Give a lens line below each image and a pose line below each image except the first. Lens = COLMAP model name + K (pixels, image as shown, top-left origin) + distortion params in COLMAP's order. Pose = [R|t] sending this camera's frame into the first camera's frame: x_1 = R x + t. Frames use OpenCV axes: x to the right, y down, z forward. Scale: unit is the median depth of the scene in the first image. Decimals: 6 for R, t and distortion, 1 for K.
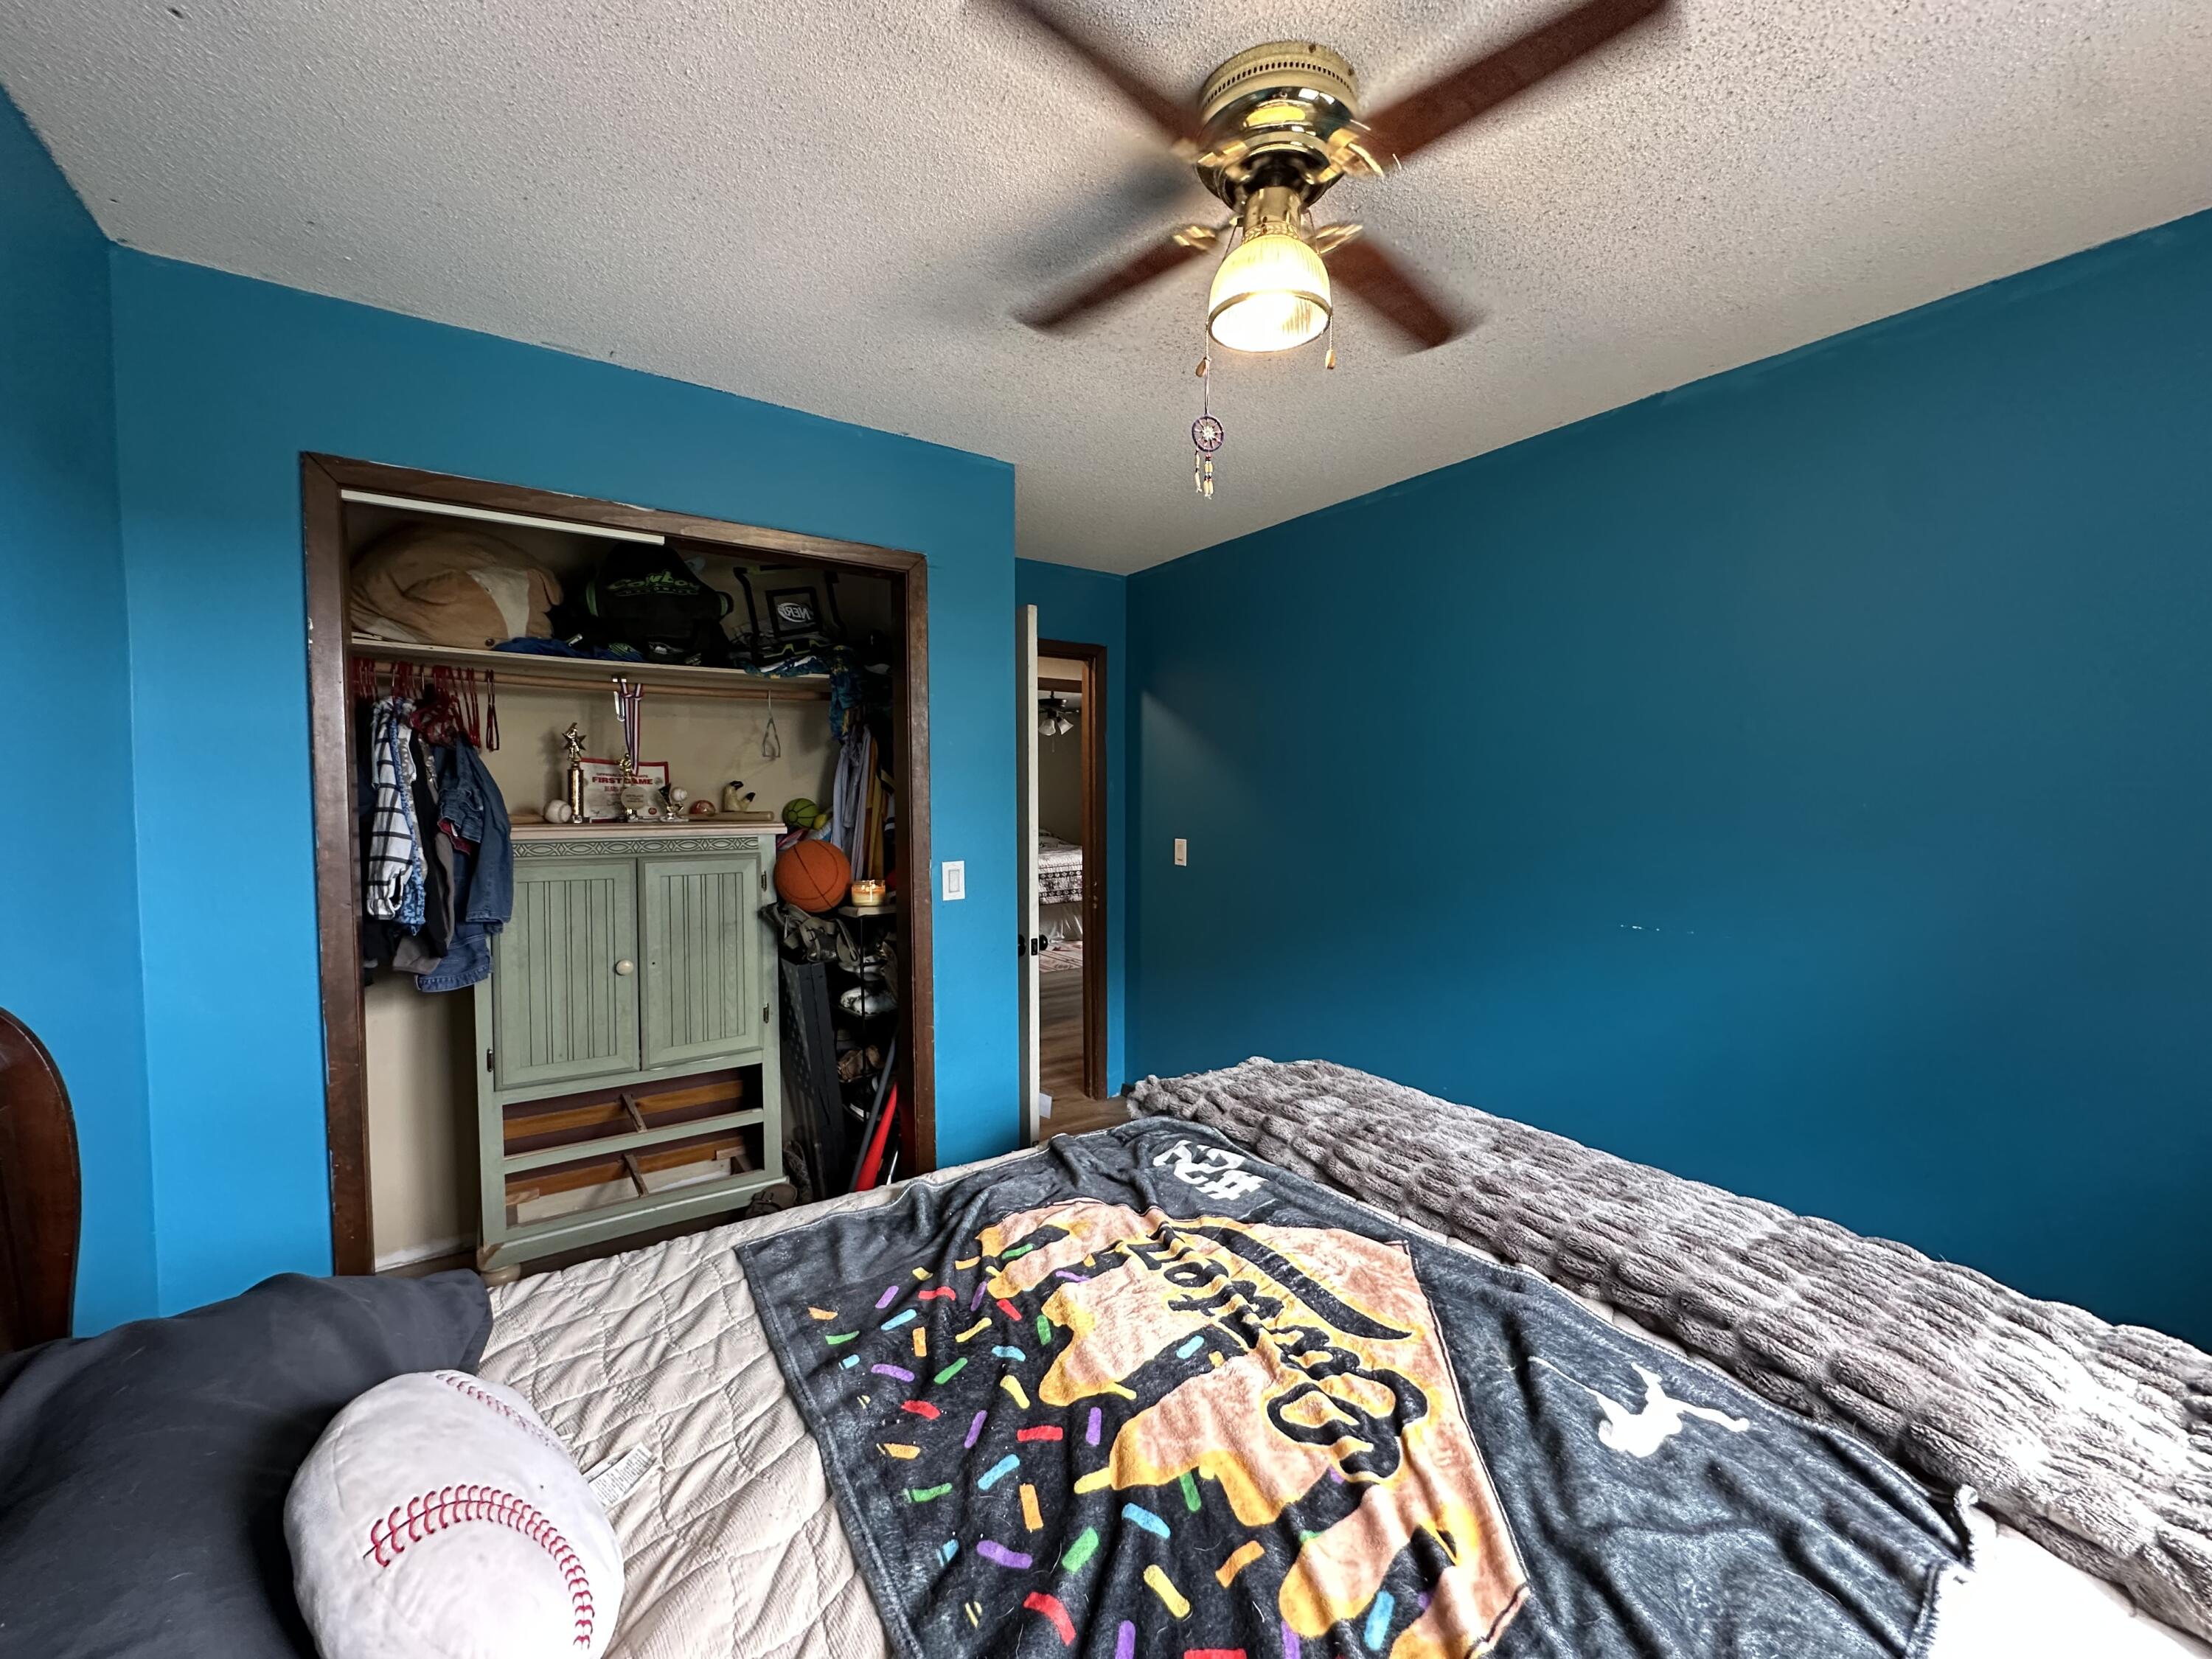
lens RADIAL K [[887.1, 0, 1106.0], [0, 887.1, 829.5], [0, 0, 1]] dist [-0.003443, 0.000088]
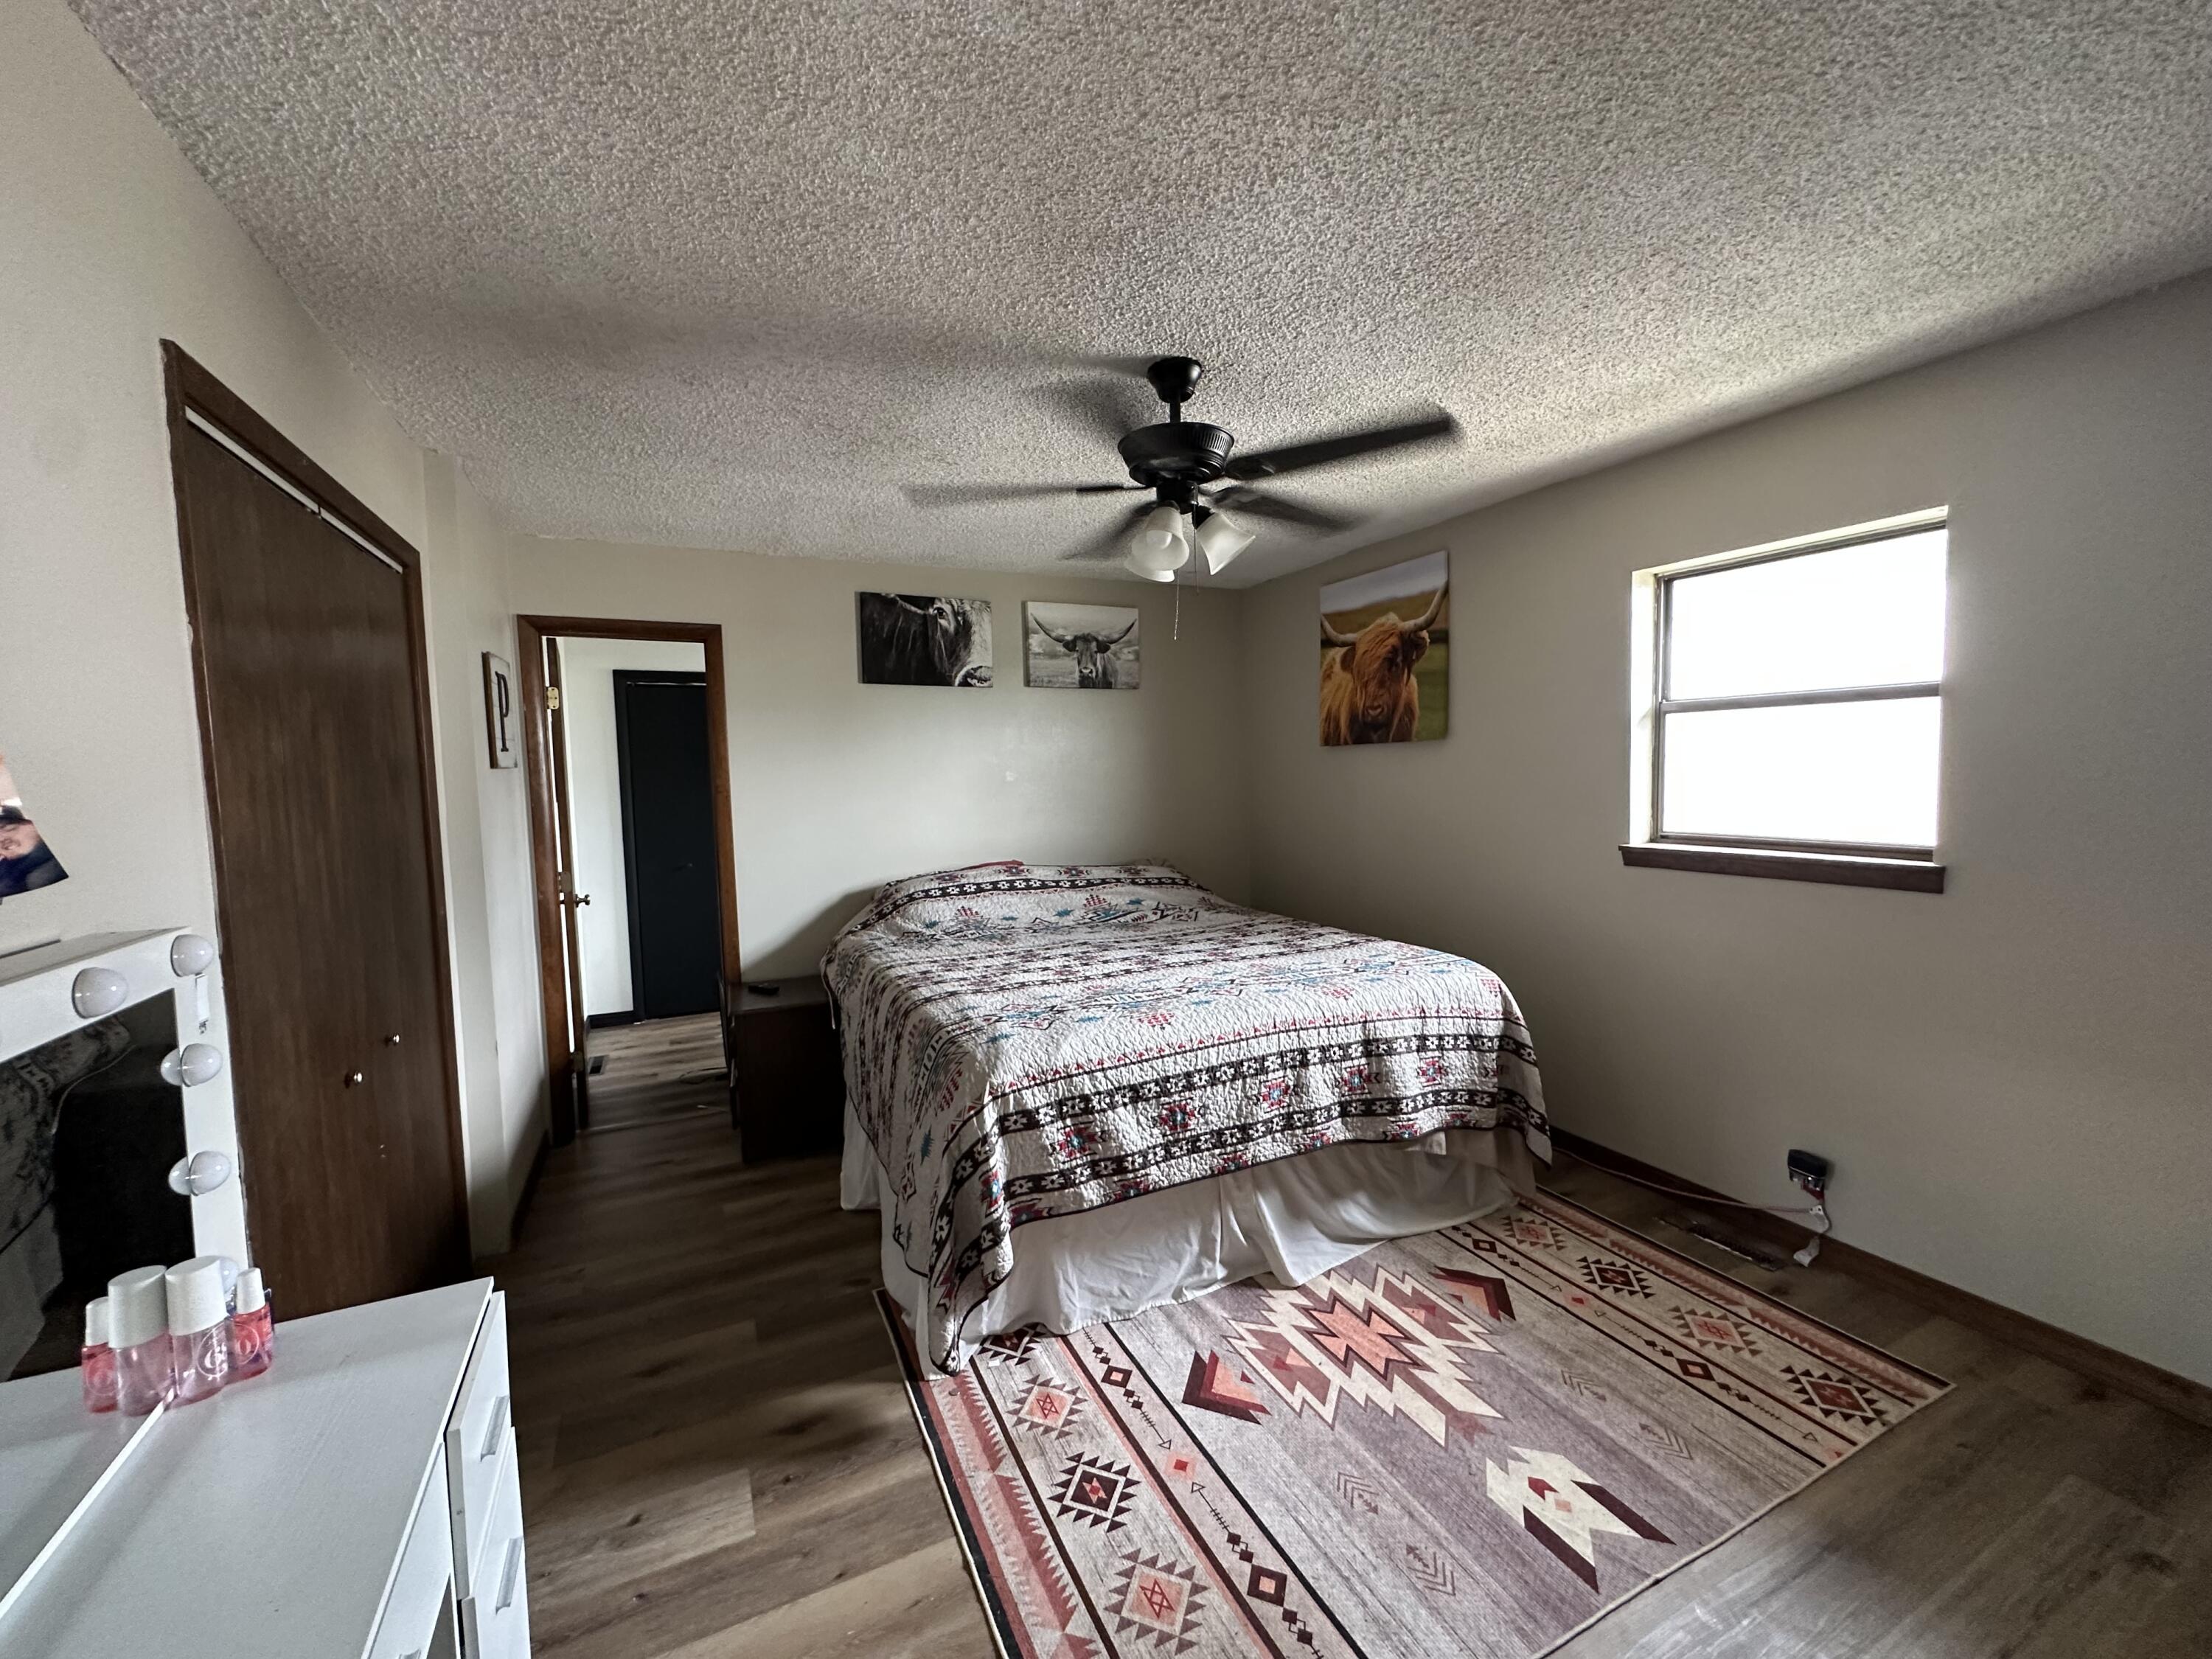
lens RADIAL K [[887.1, 0, 1106.0], [0, 887.1, 829.5], [0, 0, 1]] dist [-0.003443, 0.000088]
pose [[0.988020, -0.003242, -0.154290, -0.040863], [0.008840, 0.999327, 0.035606, -0.038157], [0.154070, -0.036543, 0.987384, 0.721632]]
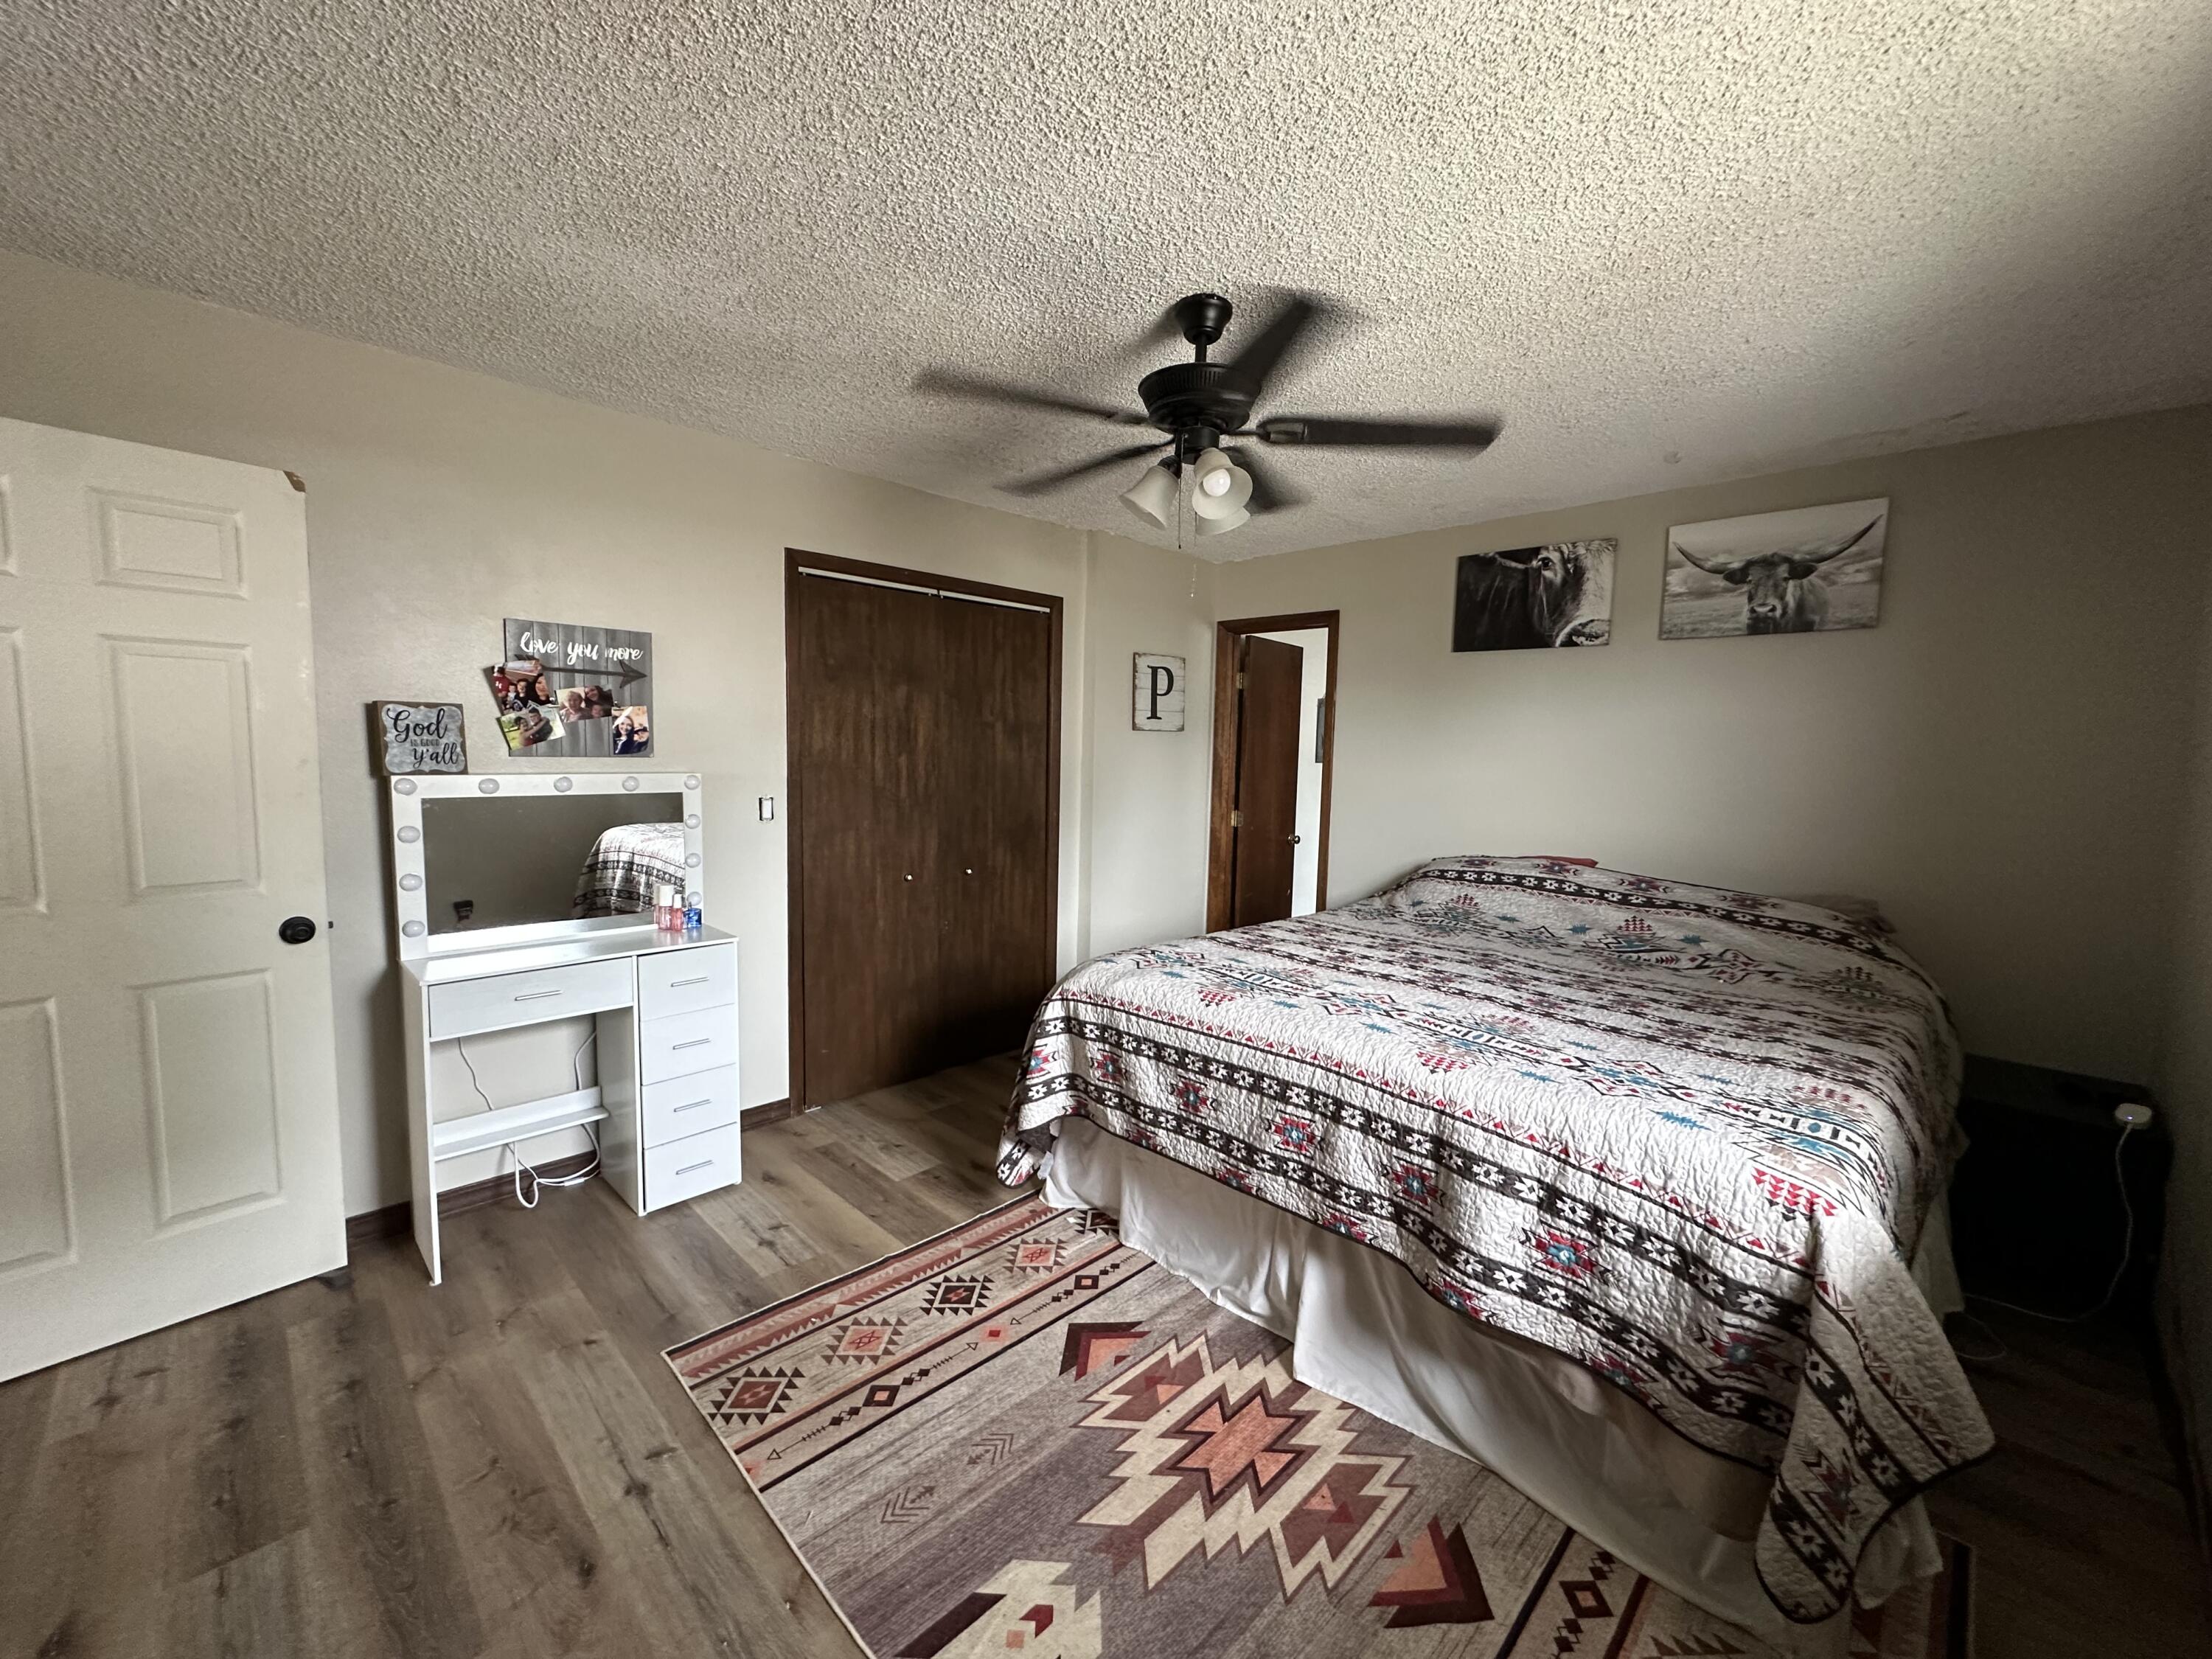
lens RADIAL K [[887.1, 0, 1106.0], [0, 887.1, 829.5], [0, 0, 1]] dist [-0.003443, 0.000088]
pose [[0.181177, 0.103056, -0.978036, 0.187377], [-0.060552, 0.993776, 0.093498, -0.041405], [0.981585, 0.042283, 0.186289, 0.918421]]
